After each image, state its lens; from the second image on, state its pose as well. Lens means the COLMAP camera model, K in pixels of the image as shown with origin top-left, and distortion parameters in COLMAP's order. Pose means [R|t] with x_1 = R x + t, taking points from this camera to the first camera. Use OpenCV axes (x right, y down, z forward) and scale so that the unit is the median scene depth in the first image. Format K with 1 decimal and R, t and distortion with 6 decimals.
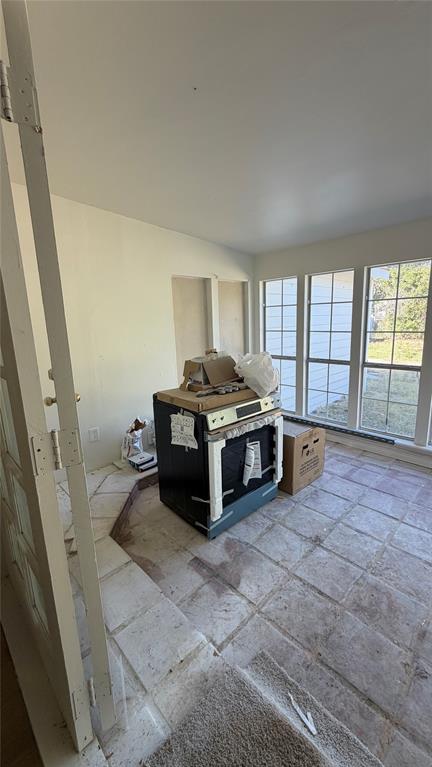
lens RADIAL K [[304.2, 0, 216.0], [0, 304.2, 383.5], [0, 0, 1]] dist [-0.001247, -0.000166]
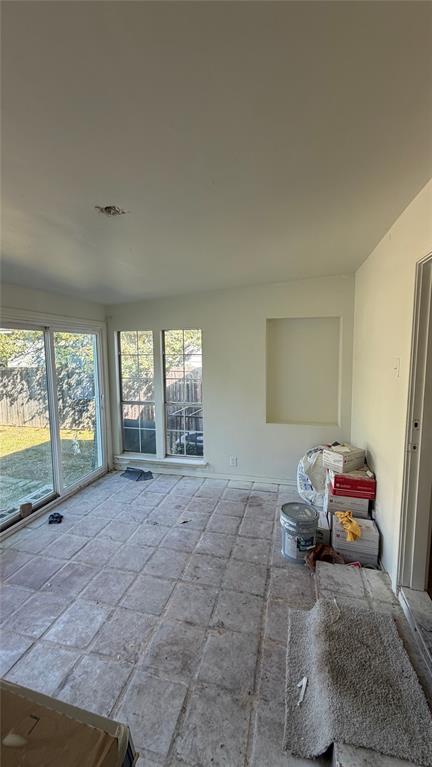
lens RADIAL K [[333.3, 0, 216.0], [0, 333.3, 383.5], [0, 0, 1]] dist [-0.000170, -0.000084]
pose [[-0.566309, -0.043671, 0.823035, -0.455290], [0.183004, 0.967005, 0.177230, -0.349415], [-0.803619, 0.250986, -0.539632, 1.300406]]
